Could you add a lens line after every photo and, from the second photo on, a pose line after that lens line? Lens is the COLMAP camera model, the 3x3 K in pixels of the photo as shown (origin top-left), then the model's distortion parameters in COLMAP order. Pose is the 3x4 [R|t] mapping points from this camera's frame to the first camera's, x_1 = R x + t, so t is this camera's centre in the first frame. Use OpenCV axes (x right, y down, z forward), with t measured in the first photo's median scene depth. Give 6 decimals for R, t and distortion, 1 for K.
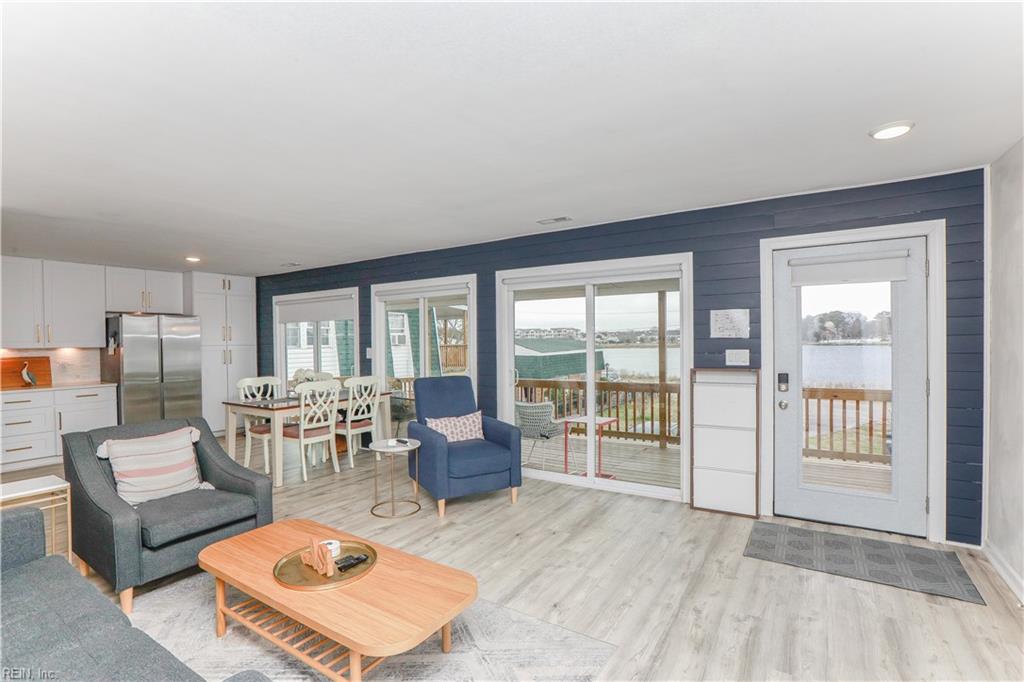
lens RADIAL K [[516.7, 0, 505.4], [0, 516.7, 342.0], [0, 0, 1]] dist [-0.024275, 0.000242]
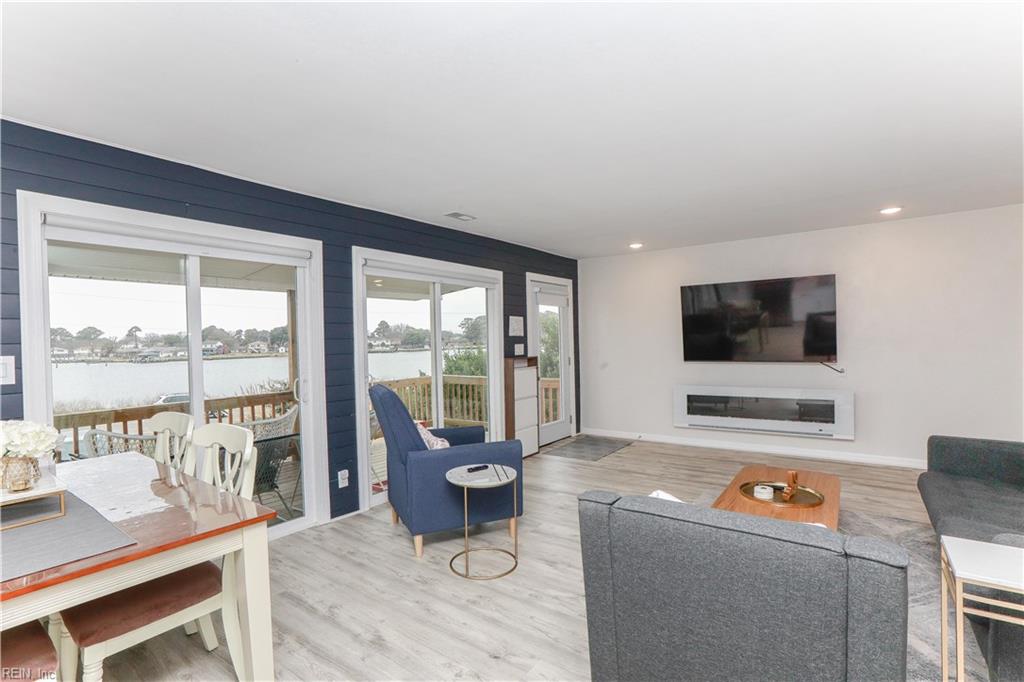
lens RADIAL K [[501.8, 0, 512.0], [0, 501.8, 341.0], [0, 0, 1]] dist [-0.002134, -0.000097]
pose [[0.005181, 0.016098, 0.999857, -0.973795], [0.037643, 0.999159, -0.016282, 0.028527], [-0.999278, 0.037722, 0.004571, 1.004296]]
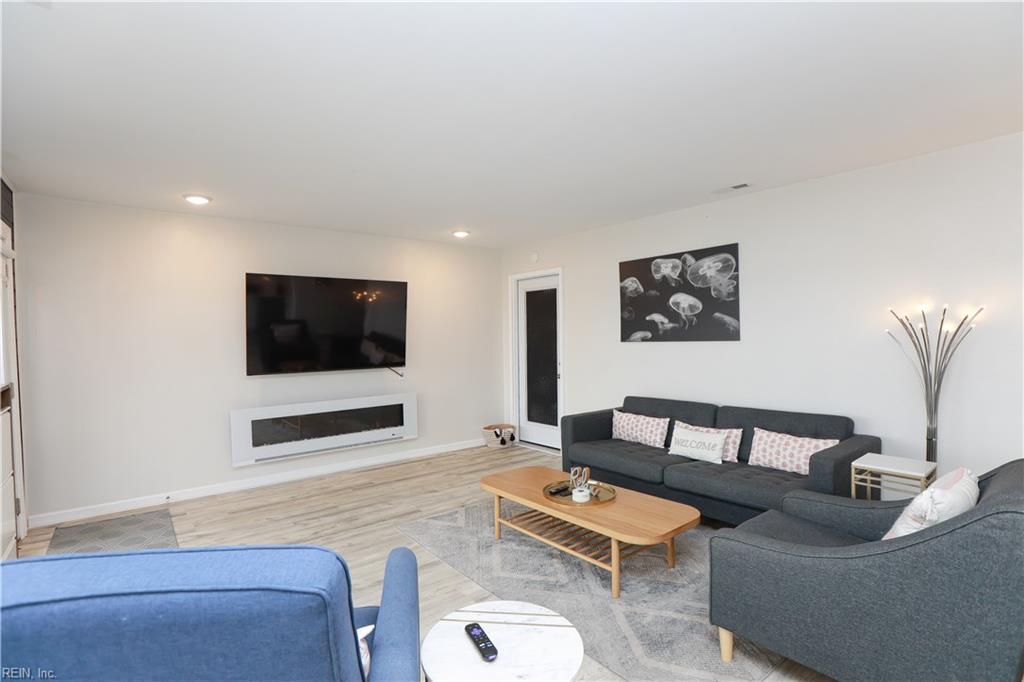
lens RADIAL K [[501.8, 0, 512.0], [0, 501.8, 341.0], [0, 0, 1]] dist [-0.002134, -0.000097]
pose [[-0.956044, 0.028212, 0.291862, -0.341973], [0.036567, 0.999062, 0.023210, 0.004371], [-0.290934, 0.032863, -0.956179, 1.380416]]
